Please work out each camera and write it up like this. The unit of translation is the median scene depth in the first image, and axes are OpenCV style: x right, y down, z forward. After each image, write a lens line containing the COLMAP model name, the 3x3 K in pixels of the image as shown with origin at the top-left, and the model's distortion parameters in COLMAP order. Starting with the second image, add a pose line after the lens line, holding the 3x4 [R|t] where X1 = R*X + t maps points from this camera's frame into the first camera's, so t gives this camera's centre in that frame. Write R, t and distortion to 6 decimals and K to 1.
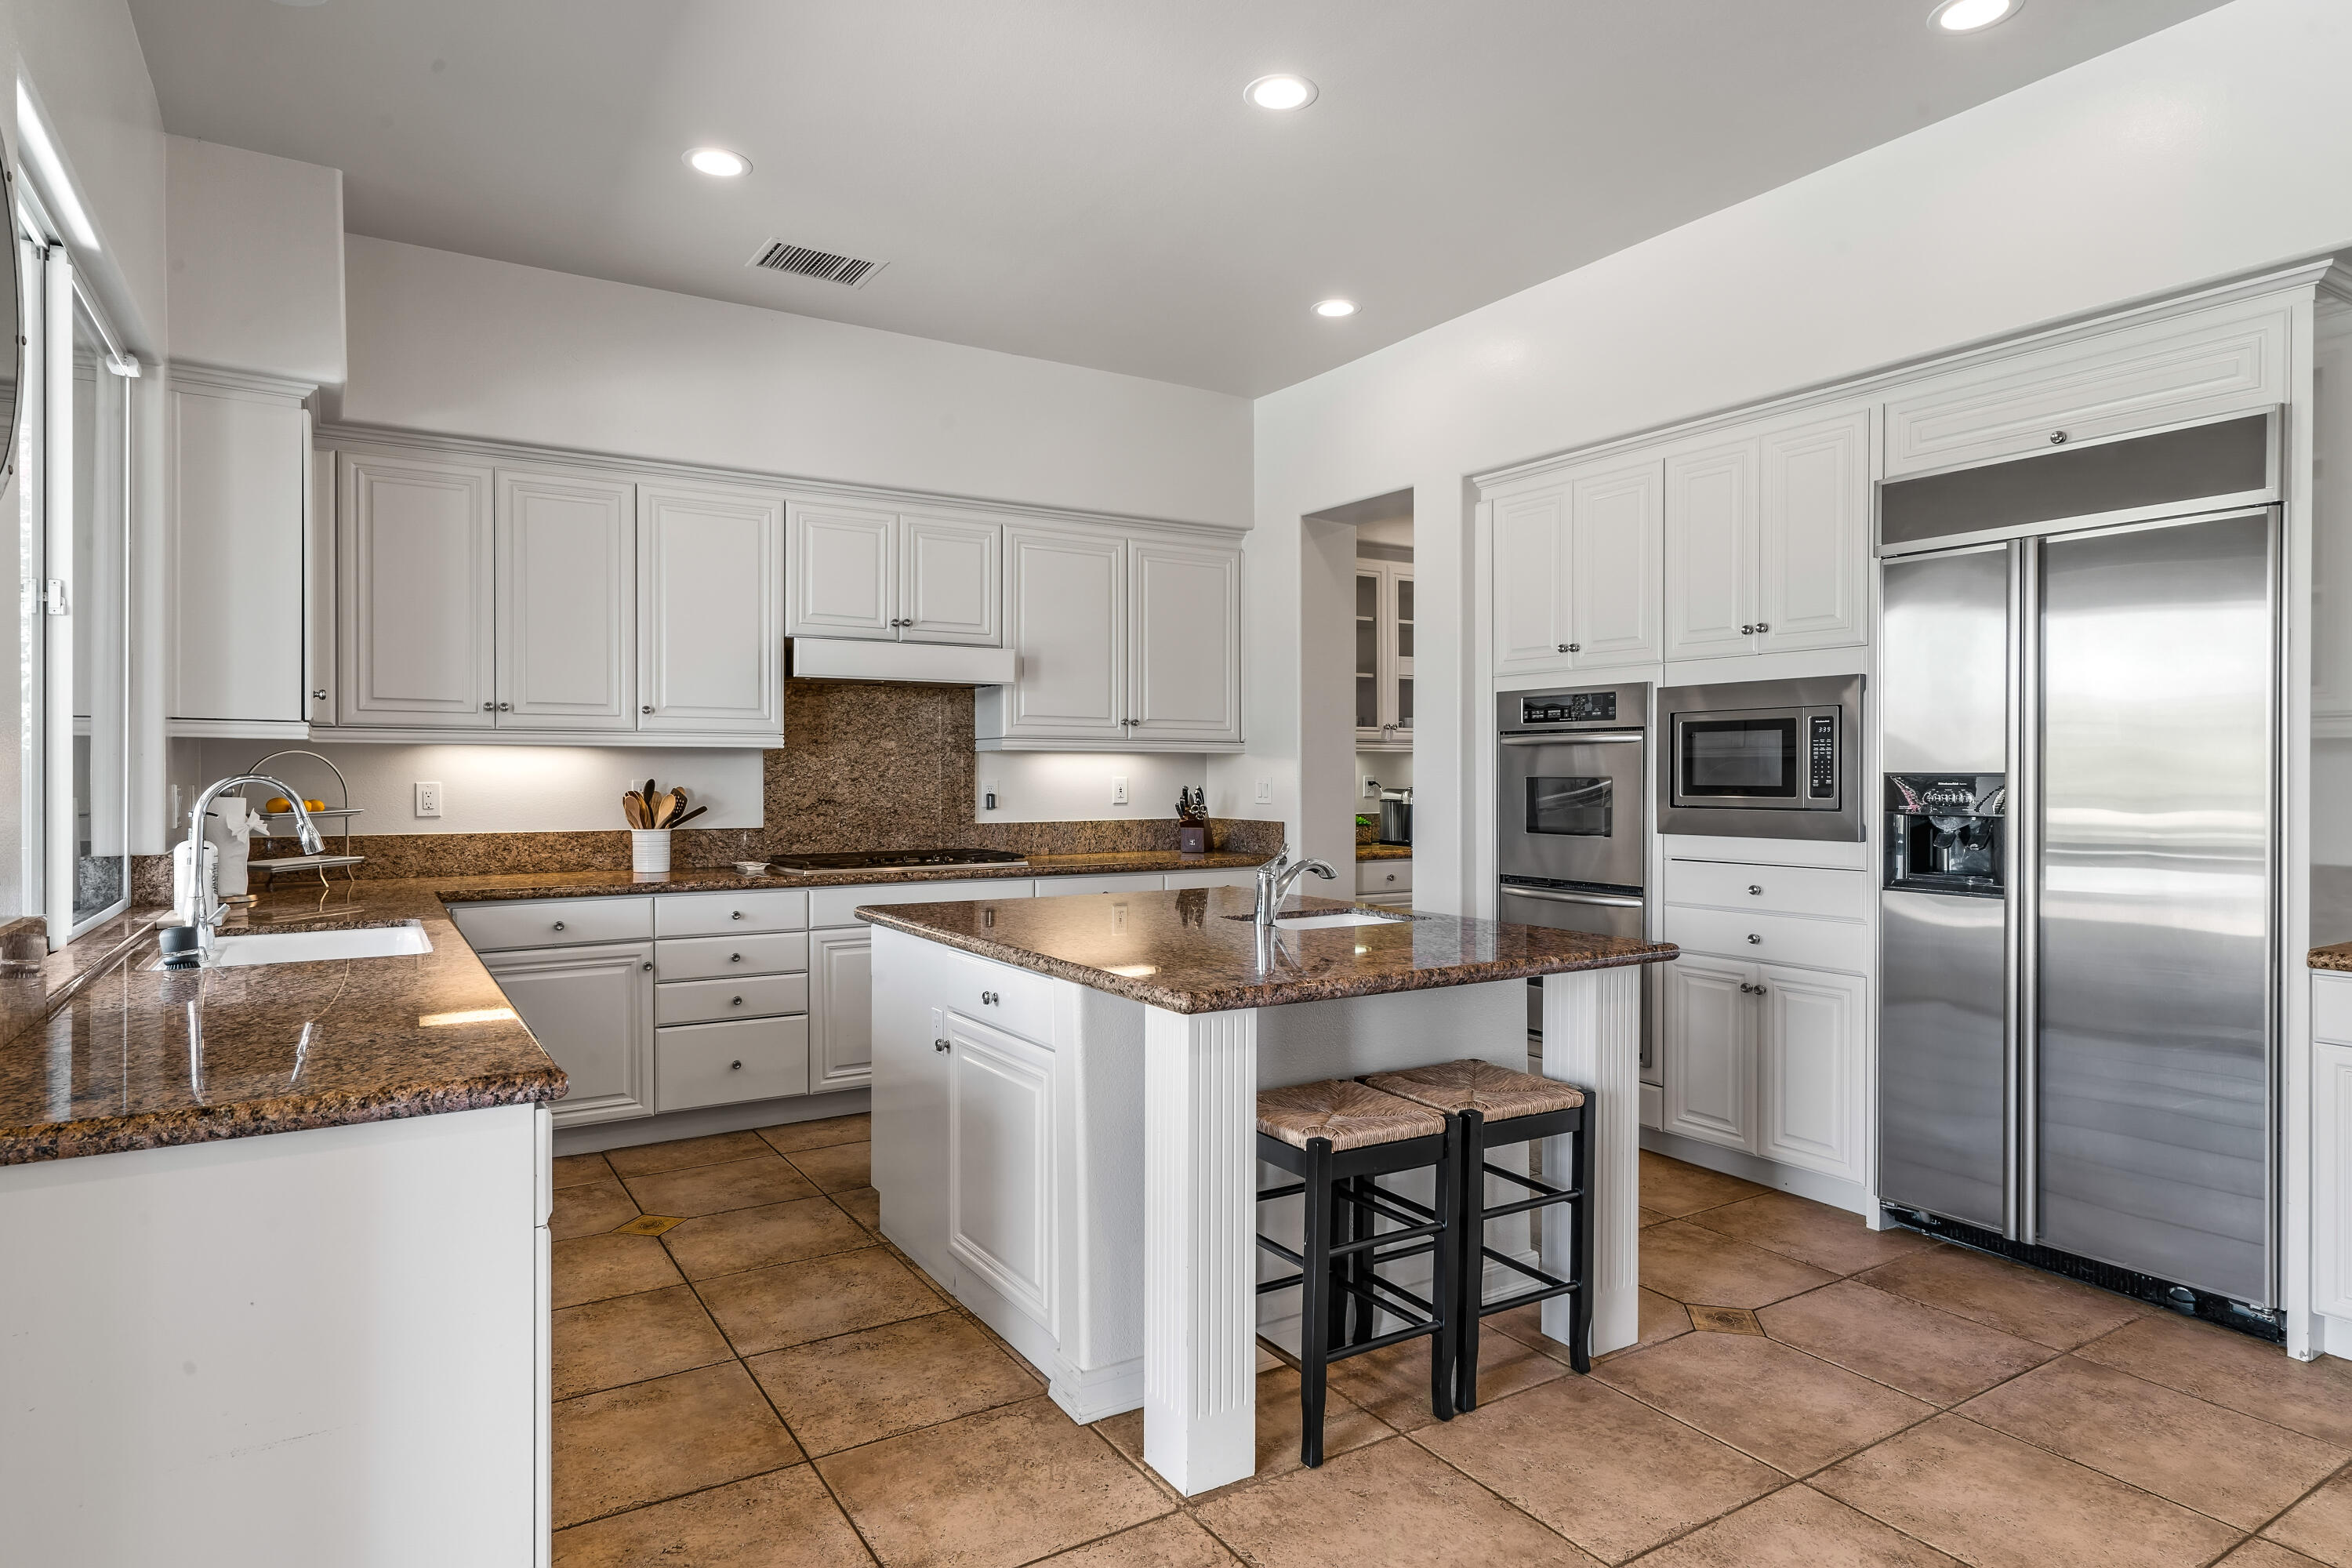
lens RADIAL K [[1297.9, 0, 1176.0], [0, 1297.9, 784.0], [0, 0, 1]] dist [-0.002726, -0.000754]
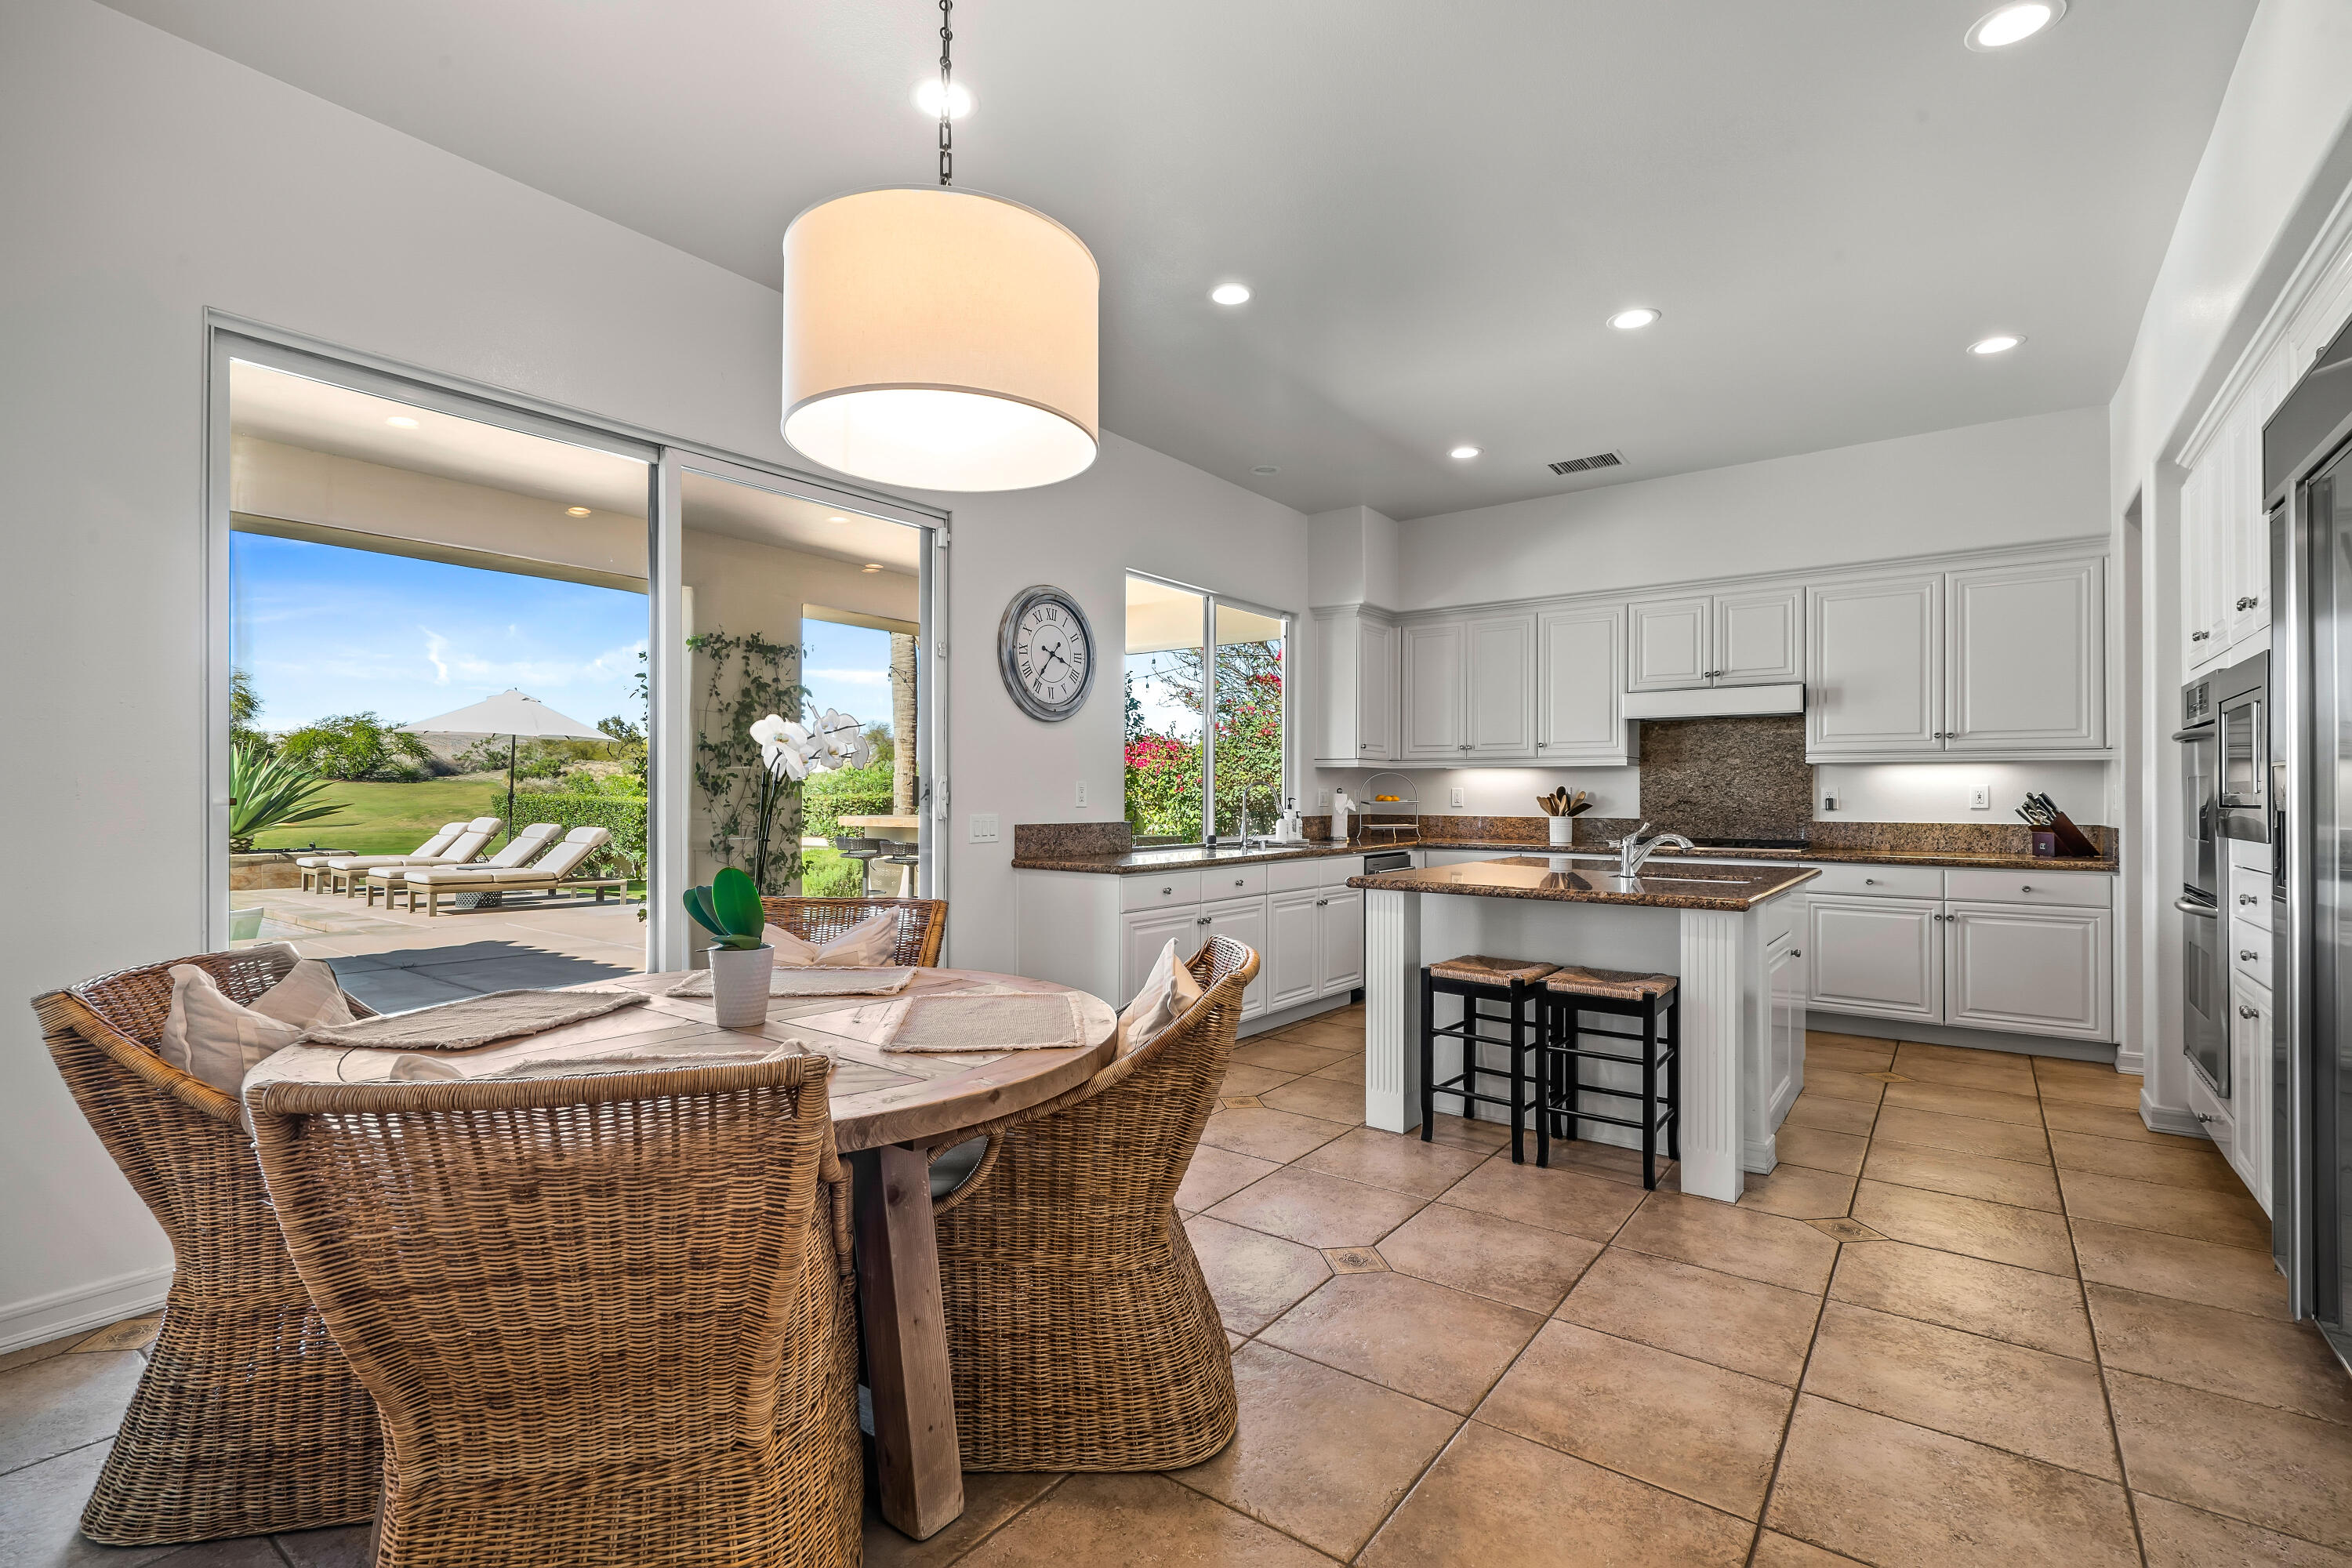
lens RADIAL K [[1103.1, 0, 1176.0], [0, 1103.1, 784.0], [0, 0, 1]] dist [0.000918, 0.000084]
pose [[0.360176, -0.008485, -0.932846, 0.818889], [-0.009284, 0.999877, -0.012679, 0.017288], [0.932838, 0.013227, 0.360053, 0.042241]]
